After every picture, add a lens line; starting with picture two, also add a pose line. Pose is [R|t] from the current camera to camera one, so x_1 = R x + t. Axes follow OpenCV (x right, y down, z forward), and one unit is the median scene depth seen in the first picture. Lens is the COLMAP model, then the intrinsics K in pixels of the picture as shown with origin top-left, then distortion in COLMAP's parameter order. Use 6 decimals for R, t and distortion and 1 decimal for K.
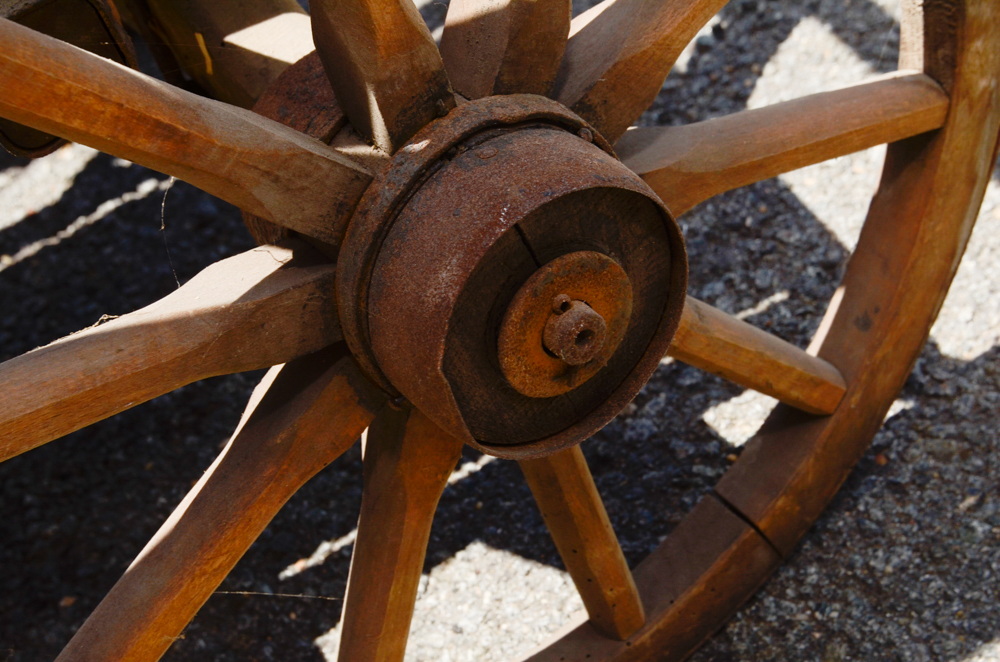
lens RADIAL K [[1435.1, 0, 501.7], [0, 1435.1, 332.7], [0, 0, 1]] dist [0.015435, 0.000000]
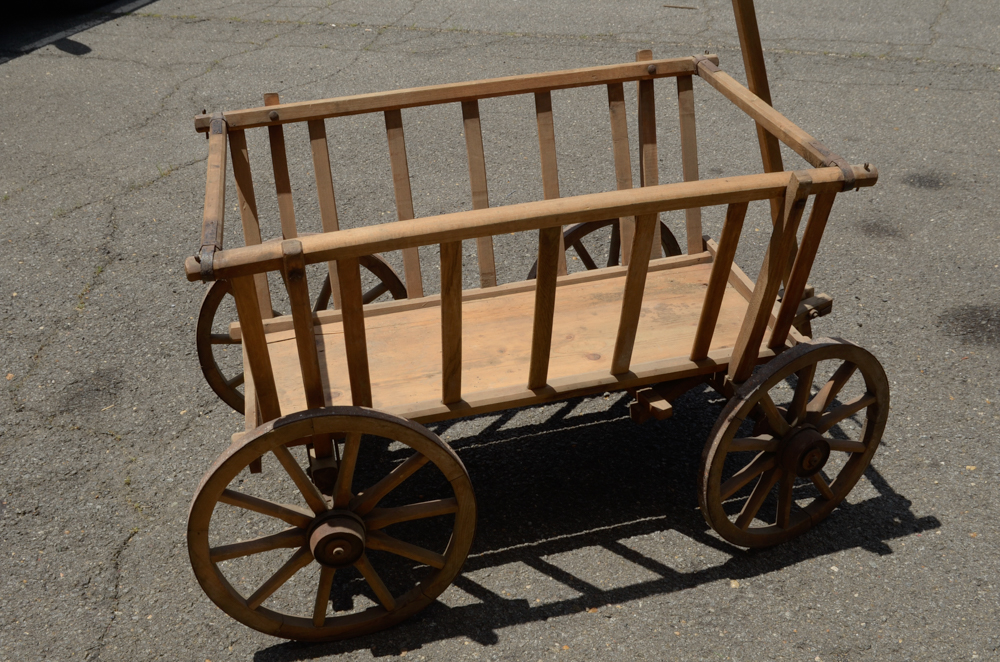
lens RADIAL K [[1046.4, 0, 503.7], [0, 1046.4, 329.7], [0, 0, 1]] dist [-0.035289, 0.000000]
pose [[0.950553, 0.309546, 0.025124, -1.135152], [-0.293805, 0.922527, -0.250244, 0.749335], [-0.100640, 0.230488, 0.967857, -2.577484]]
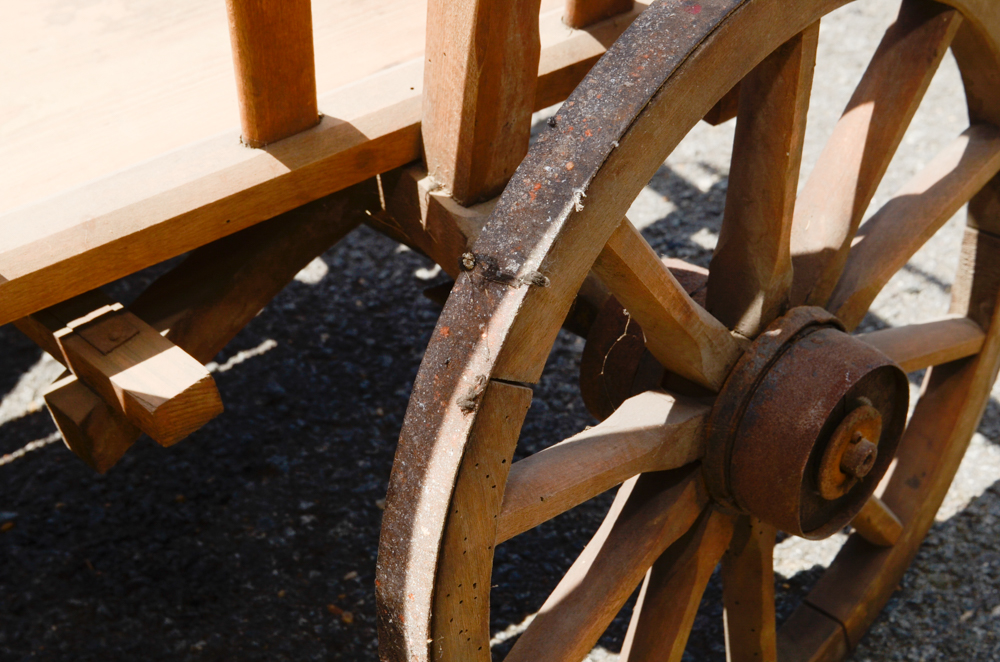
lens RADIAL K [[1435.1, 0, 496.4], [0, 1435.1, 327.9], [0, 0, 1]] dist [0.015435, 0.000000]
pose [[0.965547, 0.078152, 0.248216, -0.506553], [-0.034133, 0.983632, -0.176924, 0.105519], [-0.257980, 0.162356, 0.952411, -0.292540]]
